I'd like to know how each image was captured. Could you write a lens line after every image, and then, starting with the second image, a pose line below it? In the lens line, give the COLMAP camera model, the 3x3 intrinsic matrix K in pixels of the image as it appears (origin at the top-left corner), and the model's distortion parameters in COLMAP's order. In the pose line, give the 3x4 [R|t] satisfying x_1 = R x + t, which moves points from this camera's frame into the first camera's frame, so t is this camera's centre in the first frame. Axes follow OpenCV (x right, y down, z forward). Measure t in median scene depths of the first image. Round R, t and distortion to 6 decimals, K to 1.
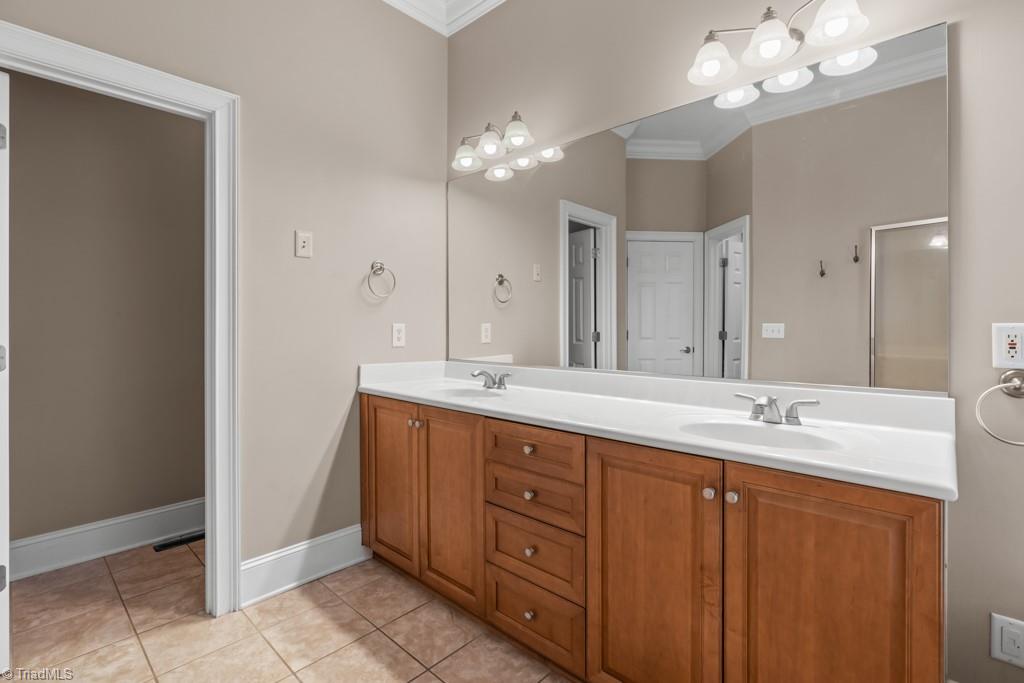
lens RADIAL K [[467.3, 0, 513.6], [0, 467.3, 332.1], [0, 0, 1]] dist [-0.002890, 0.000632]
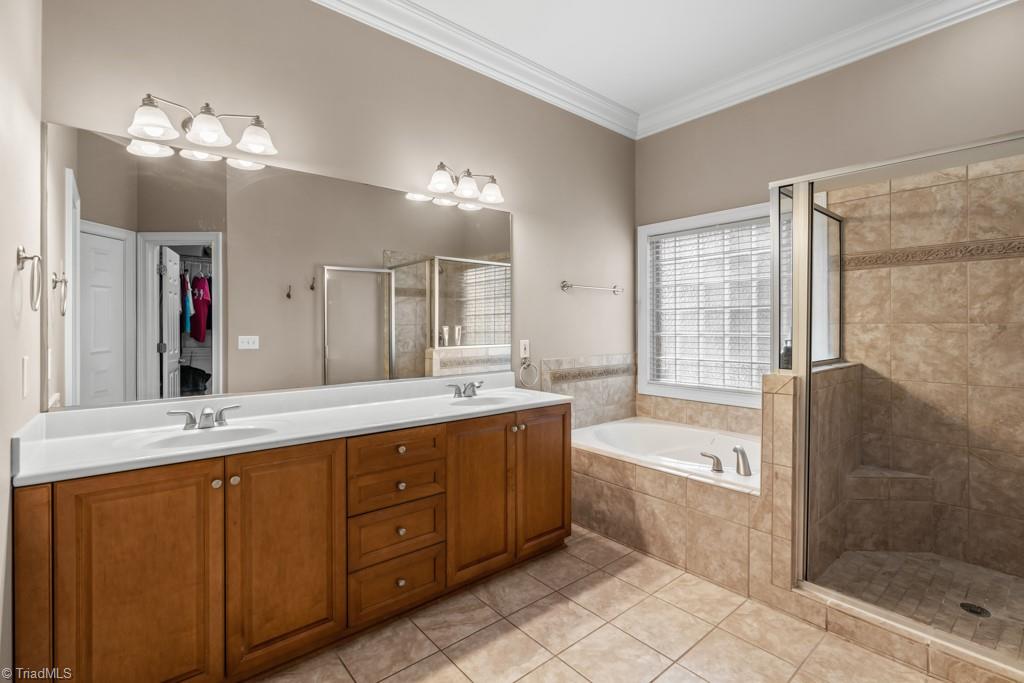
lens RADIAL K [[467.3, 0, 512.8], [0, 467.3, 333.9], [0, 0, 1]] dist [-0.002890, 0.000632]
pose [[0.131850, -0.014012, 0.991171, -0.878531], [0.013470, 0.999833, 0.012343, -0.051799], [-0.991178, 0.011724, 0.132017, 0.406598]]
